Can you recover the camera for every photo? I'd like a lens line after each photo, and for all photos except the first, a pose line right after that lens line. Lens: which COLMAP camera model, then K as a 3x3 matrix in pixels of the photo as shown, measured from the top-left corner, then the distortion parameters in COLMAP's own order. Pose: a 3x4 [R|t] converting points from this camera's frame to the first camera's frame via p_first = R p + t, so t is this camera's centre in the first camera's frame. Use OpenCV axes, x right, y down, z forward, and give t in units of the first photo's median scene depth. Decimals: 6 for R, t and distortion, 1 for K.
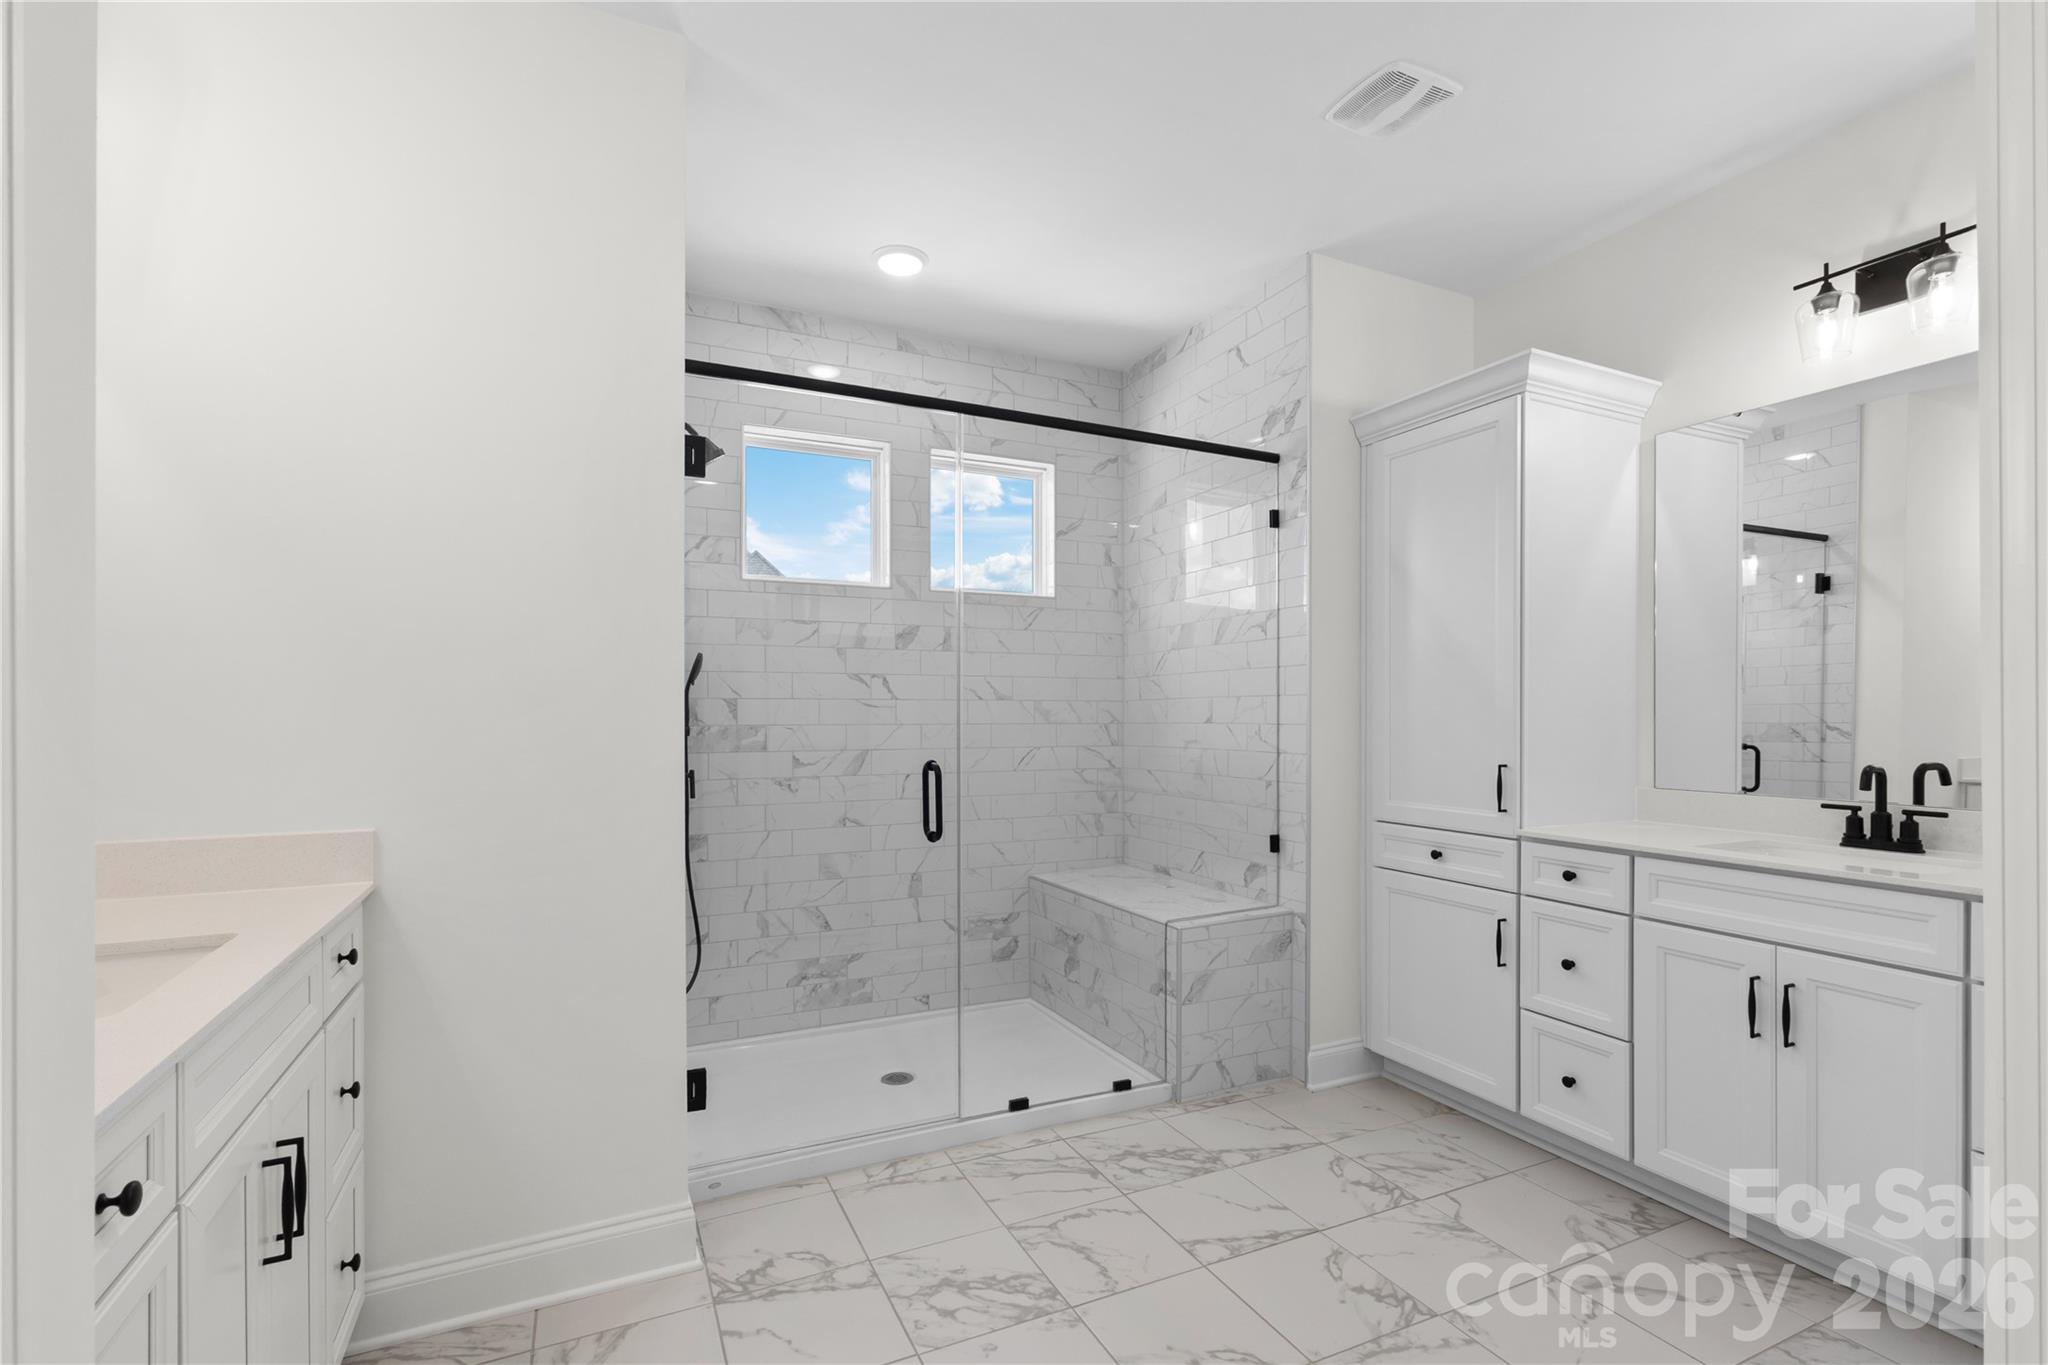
lens RADIAL K [[906.9, 0, 1024.0], [0, 906.9, 682.5], [0, 0, 1]] dist [-0.011625, 0.005873]
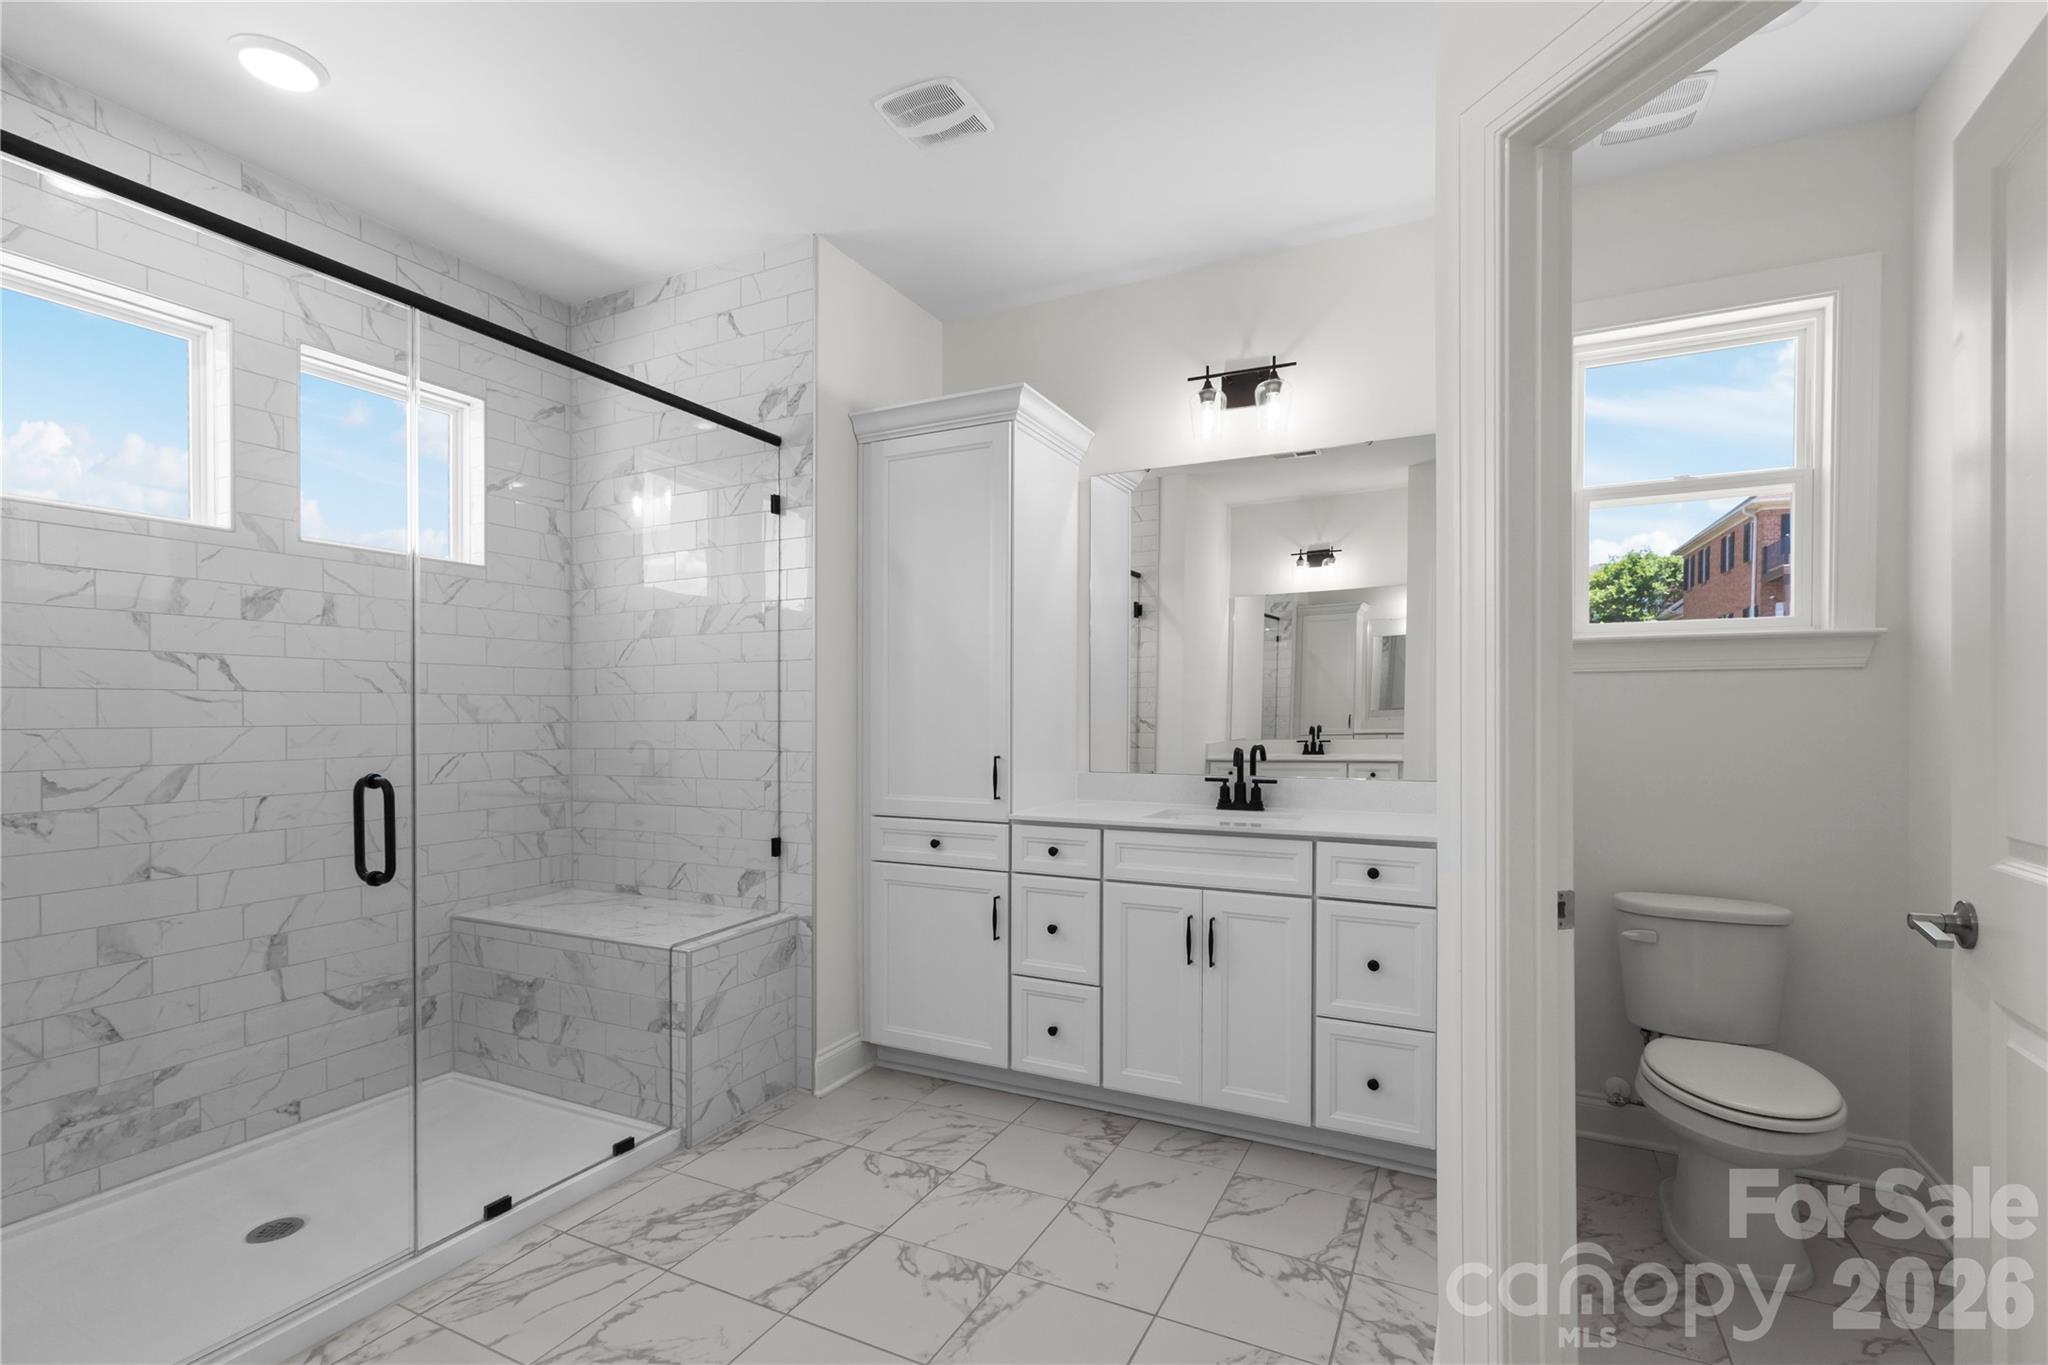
lens RADIAL K [[931.2, 0, 1018.4], [0, 931.2, 688.5], [0, 0, 1]] dist [-0.013828, 0.008619]
pose [[0.789510, 0.012882, 0.613602, -0.134151], [-0.018399, 0.999827, 0.002684, 0.004847], [-0.613462, -0.013409, 0.789611, 0.085145]]
